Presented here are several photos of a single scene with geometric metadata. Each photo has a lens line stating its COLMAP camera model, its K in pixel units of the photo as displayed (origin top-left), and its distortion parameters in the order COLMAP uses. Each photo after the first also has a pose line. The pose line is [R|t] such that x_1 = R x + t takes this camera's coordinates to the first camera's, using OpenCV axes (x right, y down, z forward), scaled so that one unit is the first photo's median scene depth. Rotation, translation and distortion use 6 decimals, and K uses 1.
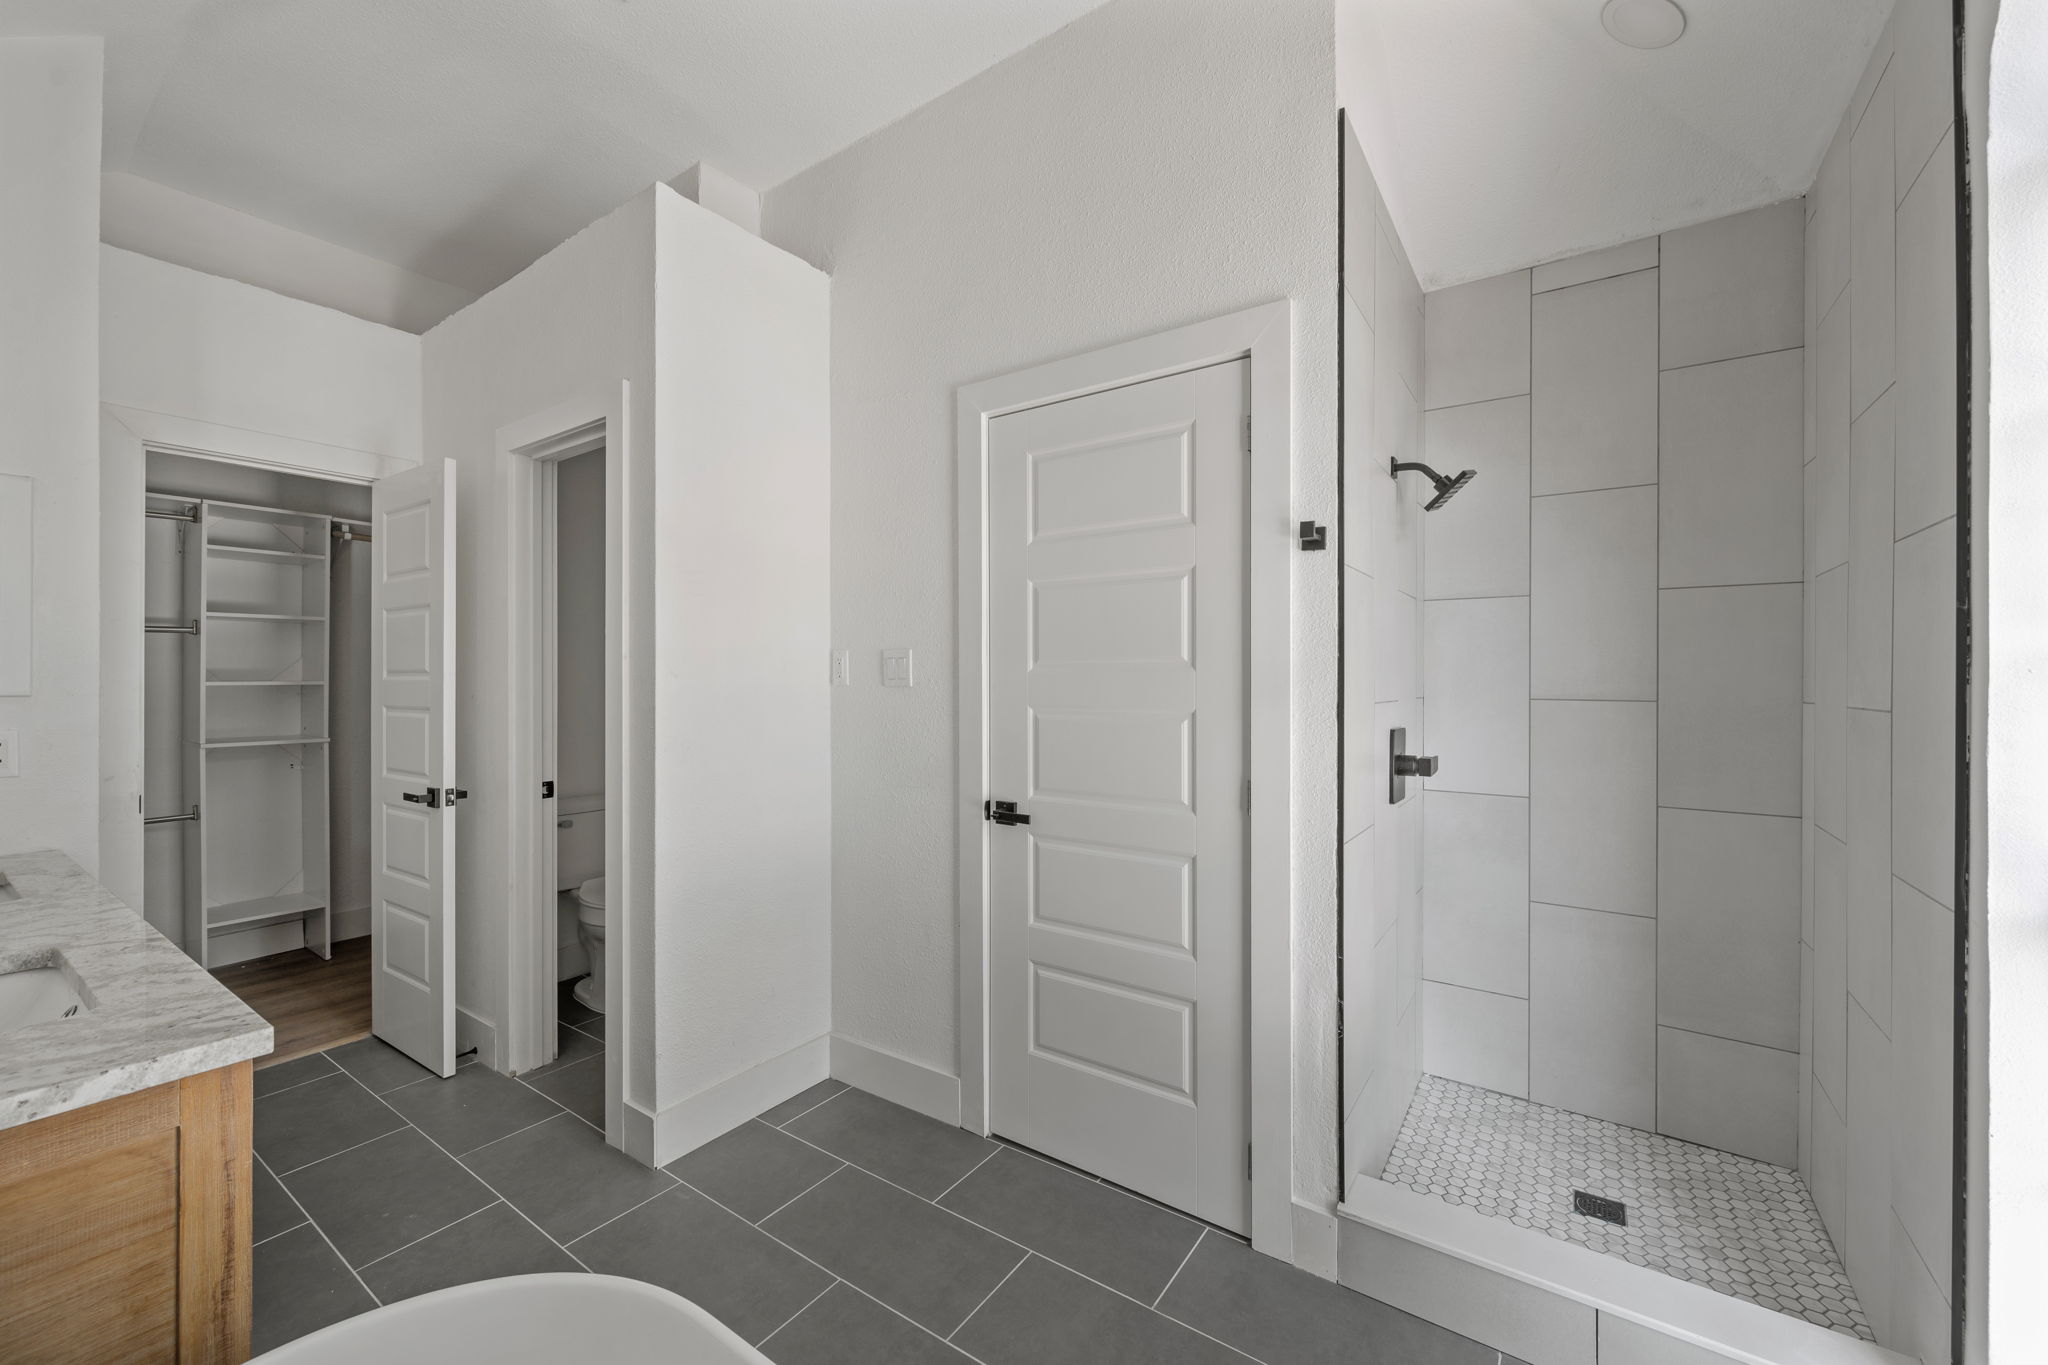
lens RADIAL K [[802.0, 0, 1024.0], [0, 802.0, 682.5], [0, 0, 1]] dist [0.000849, 0.000052]
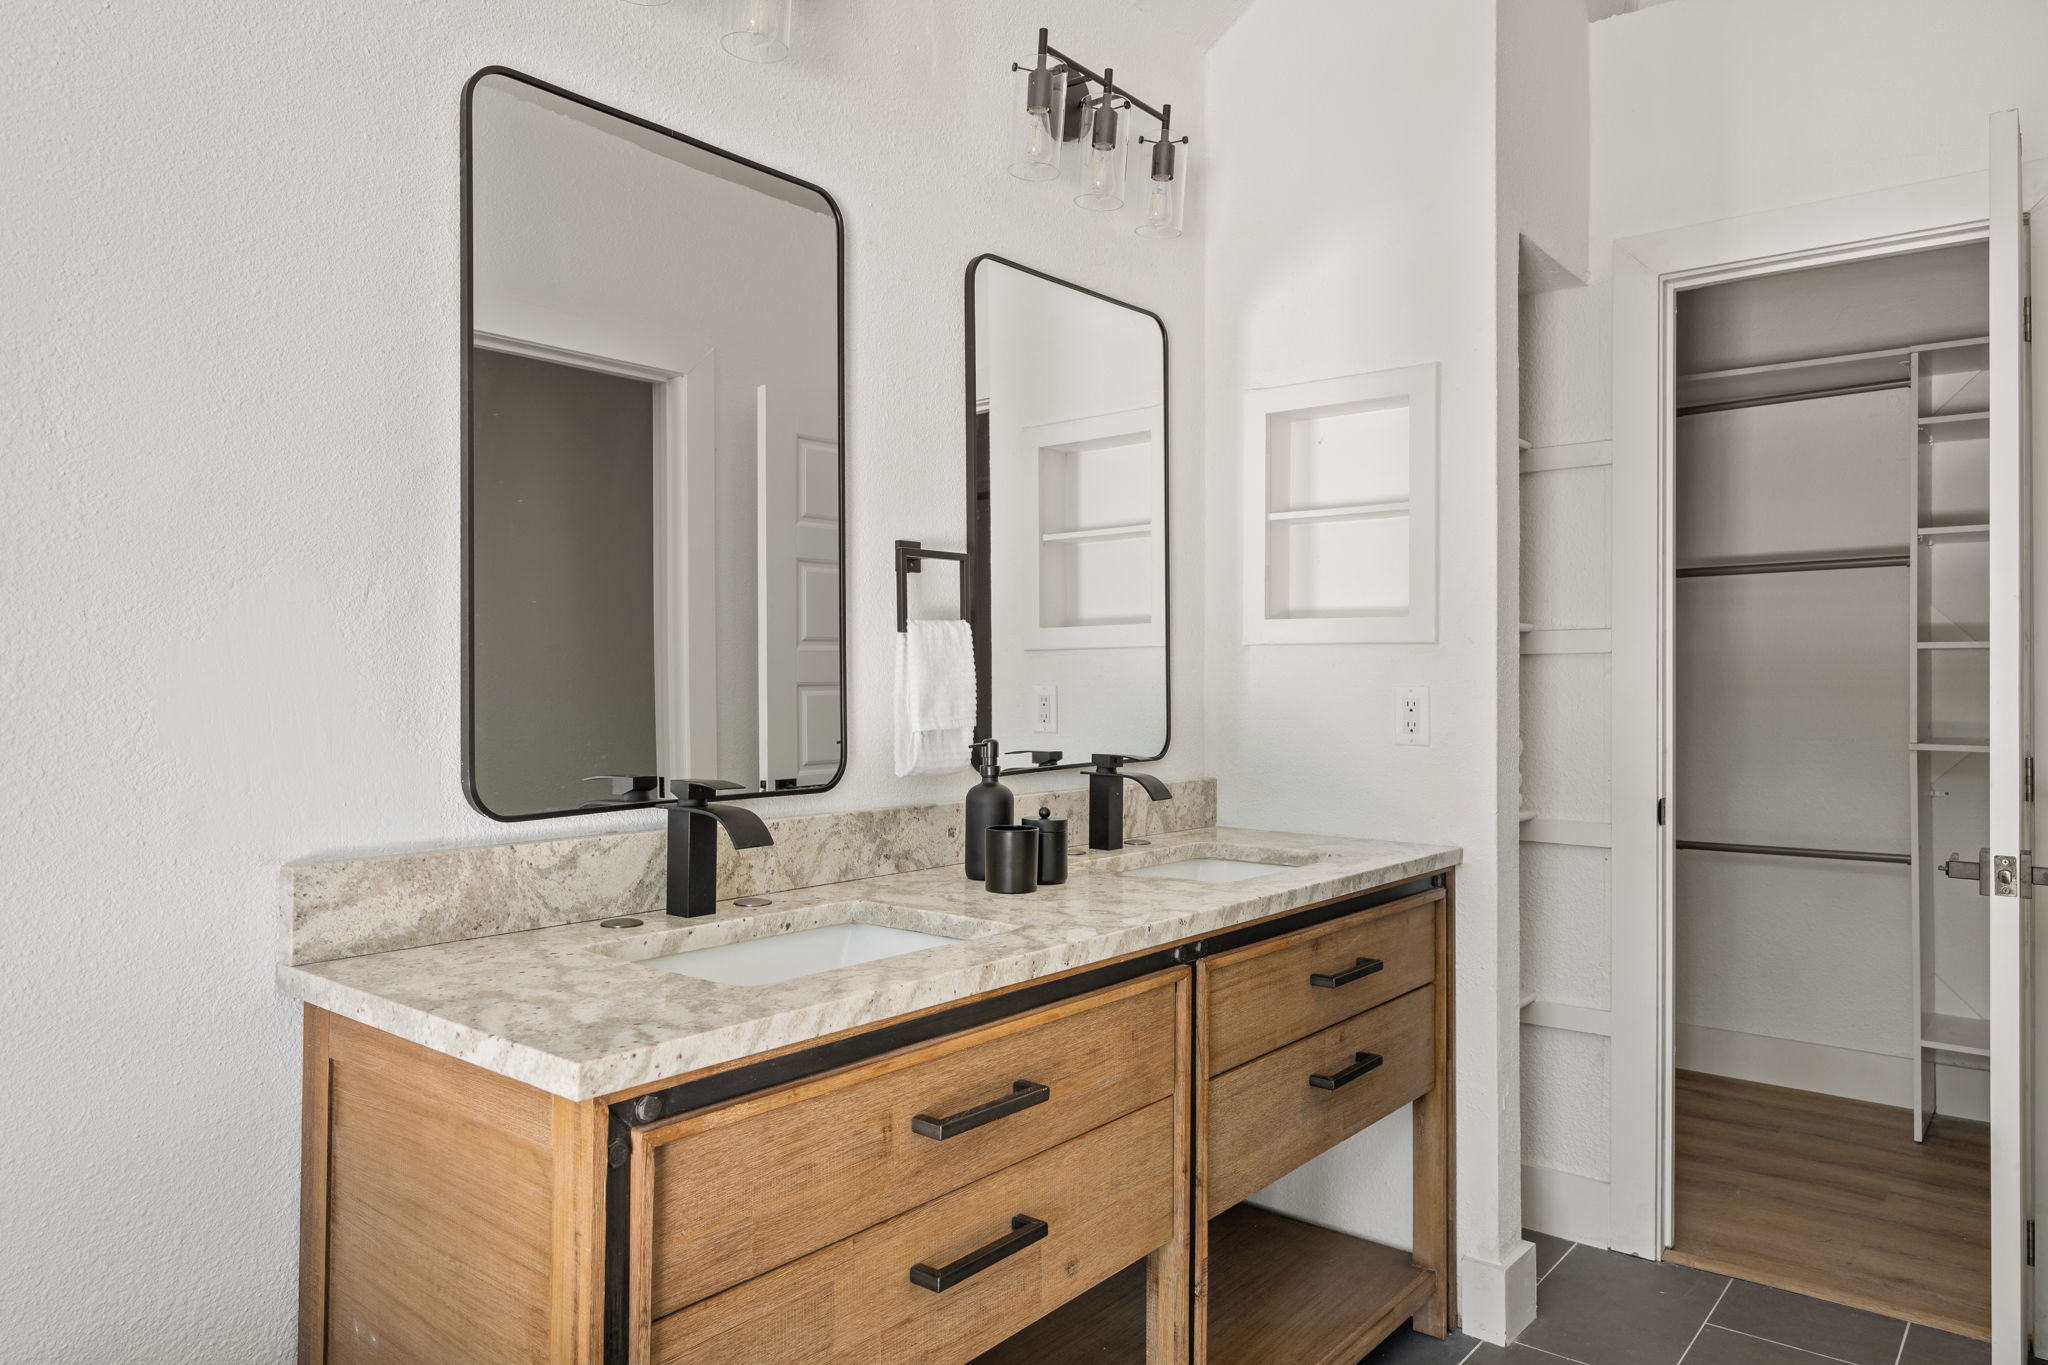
lens RADIAL K [[1281.1, 0, 1024.0], [0, 1281.1, 682.5], [0, 0, 1]] dist [-0.000687, -0.000411]
pose [[-0.072786, -0.001145, -0.997347, 0.096813], [0.002052, 0.999997, -0.001298, 0.117996], [0.997345, -0.002141, -0.072784, 1.472216]]
